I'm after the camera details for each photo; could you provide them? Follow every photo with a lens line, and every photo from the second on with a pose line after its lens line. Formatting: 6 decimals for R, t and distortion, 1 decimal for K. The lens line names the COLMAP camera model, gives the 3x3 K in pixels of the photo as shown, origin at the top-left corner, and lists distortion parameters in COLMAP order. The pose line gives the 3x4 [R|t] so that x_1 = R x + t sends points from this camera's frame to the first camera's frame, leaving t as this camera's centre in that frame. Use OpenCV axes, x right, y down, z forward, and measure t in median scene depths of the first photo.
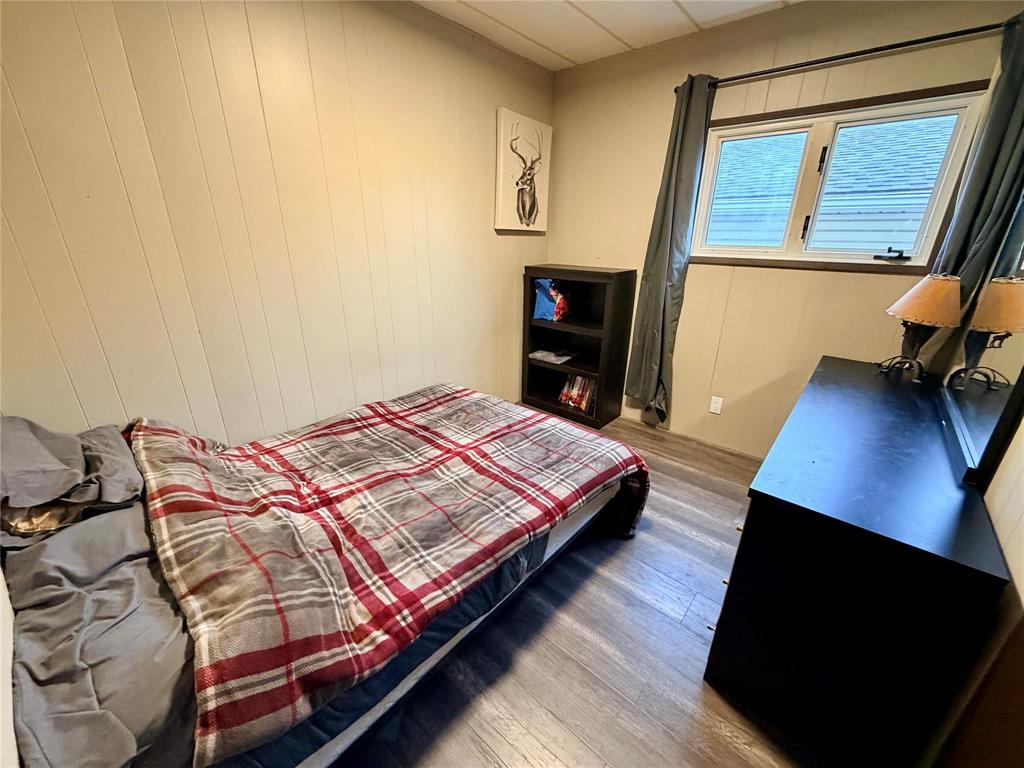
lens RADIAL K [[408.4, 0, 510.3], [0, 408.4, 383.3], [0, 0, 1]] dist [0.005251, -0.000835]
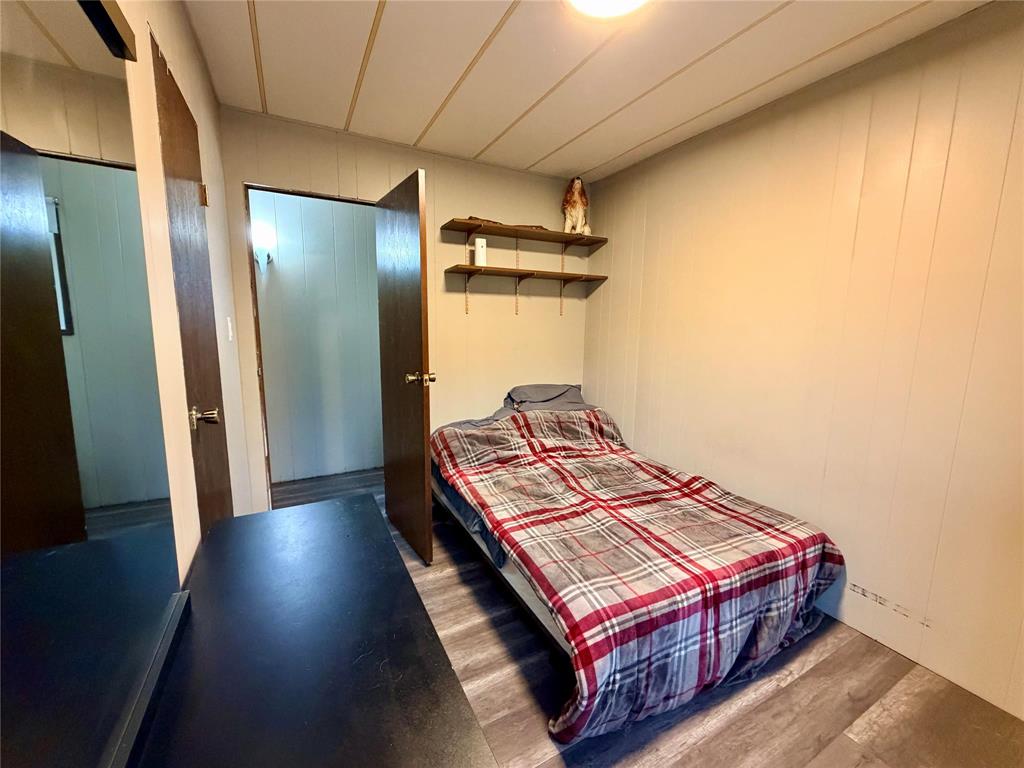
lens RADIAL K [[408.4, 0, 511.1], [0, 408.4, 381.3], [0, 0, 1]] dist [0.005251, -0.000835]
pose [[-0.352183, 0.121987, -0.927947, 0.805643], [-0.344393, 0.905016, 0.249680, -0.279254], [0.870265, 0.407511, -0.276720, 0.804400]]
